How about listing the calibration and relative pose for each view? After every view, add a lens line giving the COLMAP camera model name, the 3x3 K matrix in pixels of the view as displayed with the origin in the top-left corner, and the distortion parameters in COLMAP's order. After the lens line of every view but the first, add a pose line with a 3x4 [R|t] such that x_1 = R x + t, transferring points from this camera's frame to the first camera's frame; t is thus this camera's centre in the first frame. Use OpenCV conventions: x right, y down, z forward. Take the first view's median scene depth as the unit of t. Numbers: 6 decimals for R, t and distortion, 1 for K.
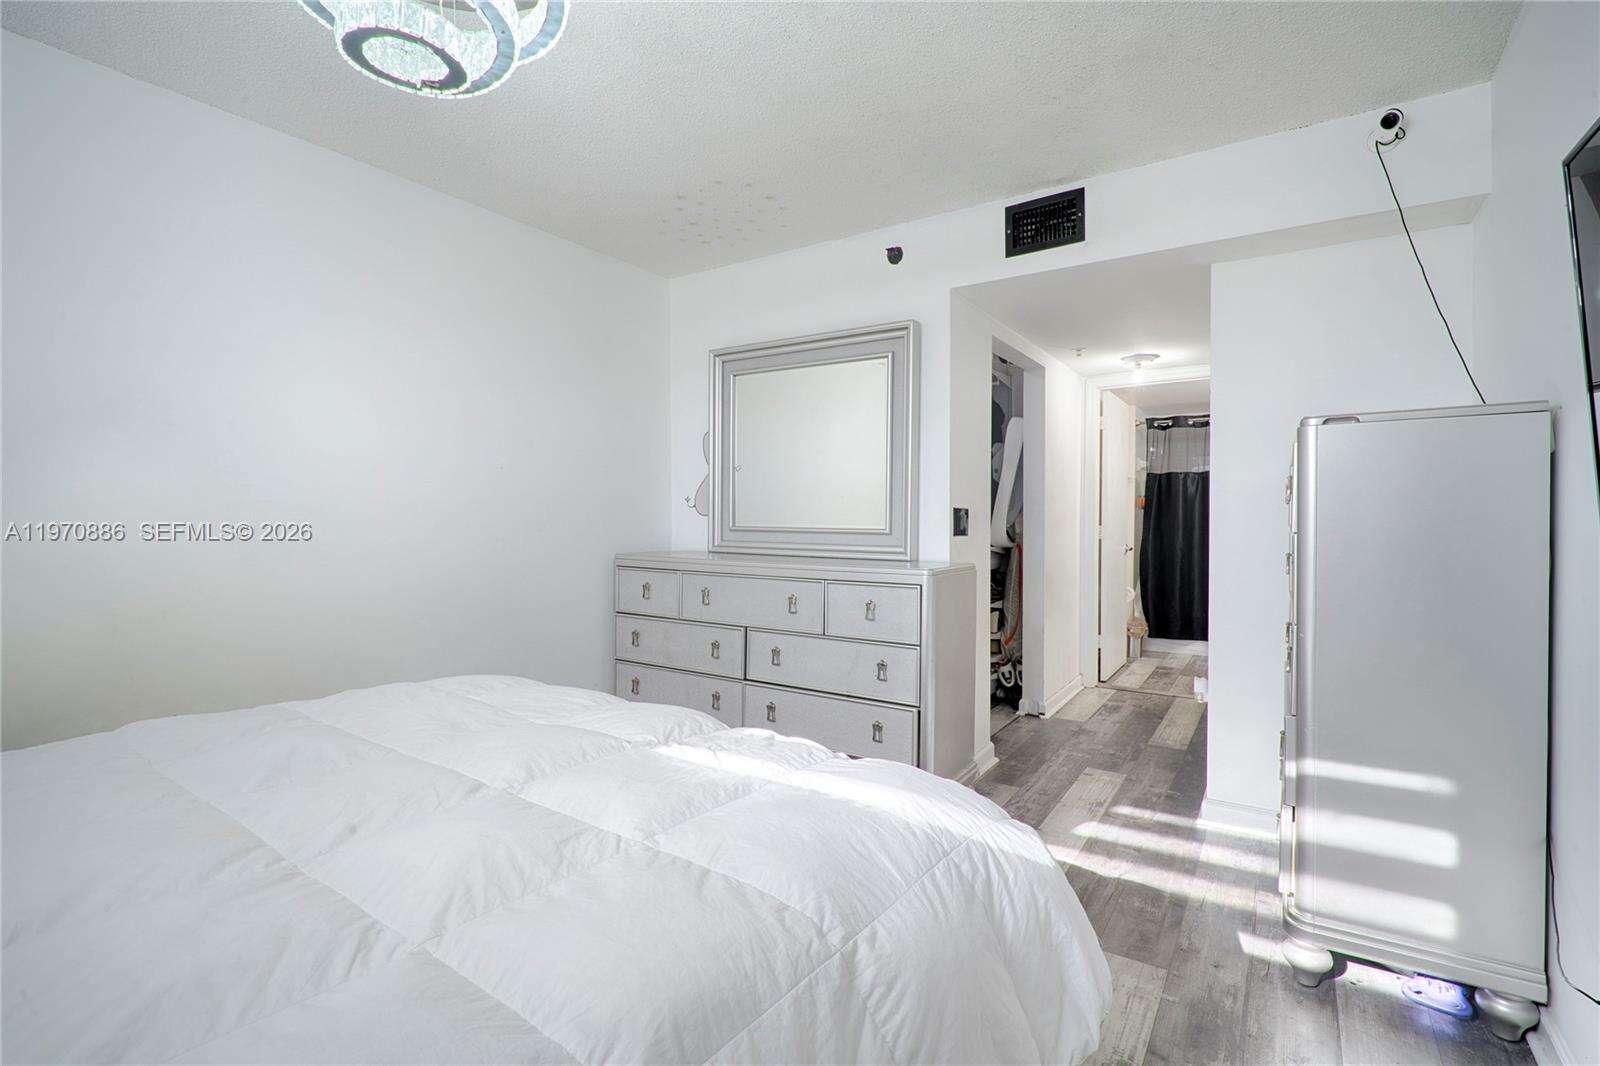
lens RADIAL K [[740.5, 0, 800.0], [0, 740.5, 533.0], [0, 0, 1]] dist [-0.001696, -0.001697]
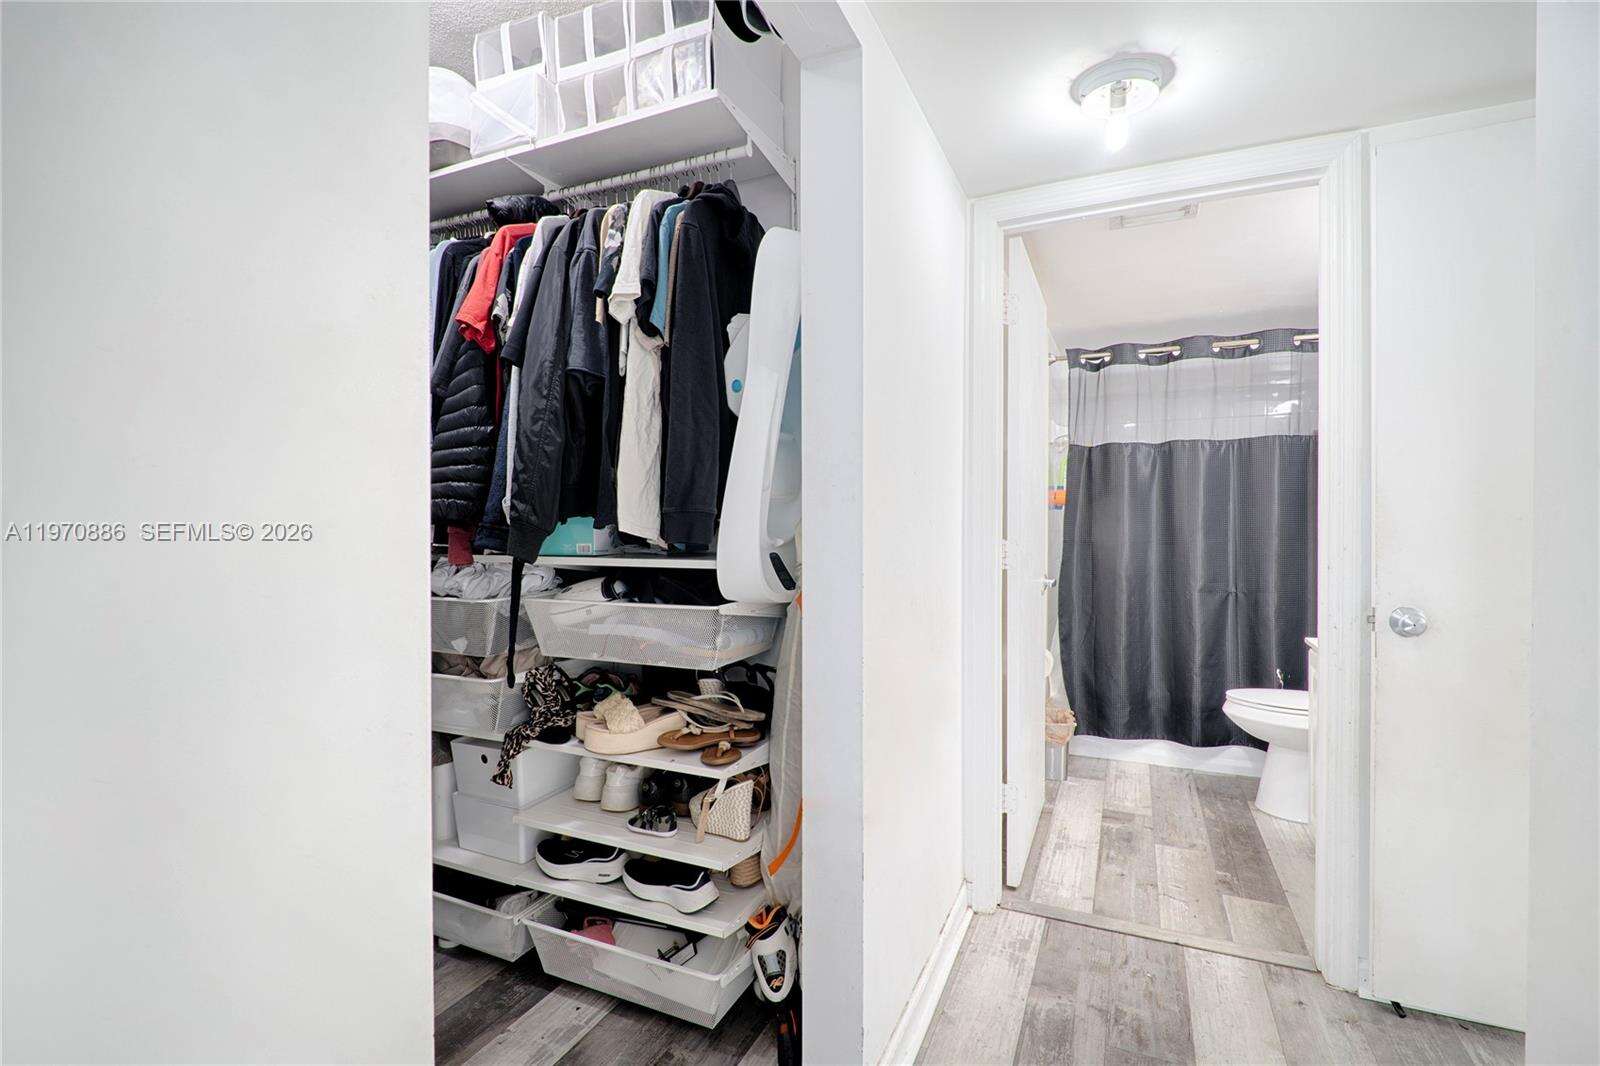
lens RADIAL K [[740.5, 0, 800.0], [0, 740.5, 533.0], [0, 0, 1]] dist [-0.001696, -0.001697]
pose [[0.987383, -0.006284, 0.158228, 0.177275], [0.007916, 0.999922, -0.009683, -0.009672], [-0.158155, 0.010814, 0.987355, 0.480051]]
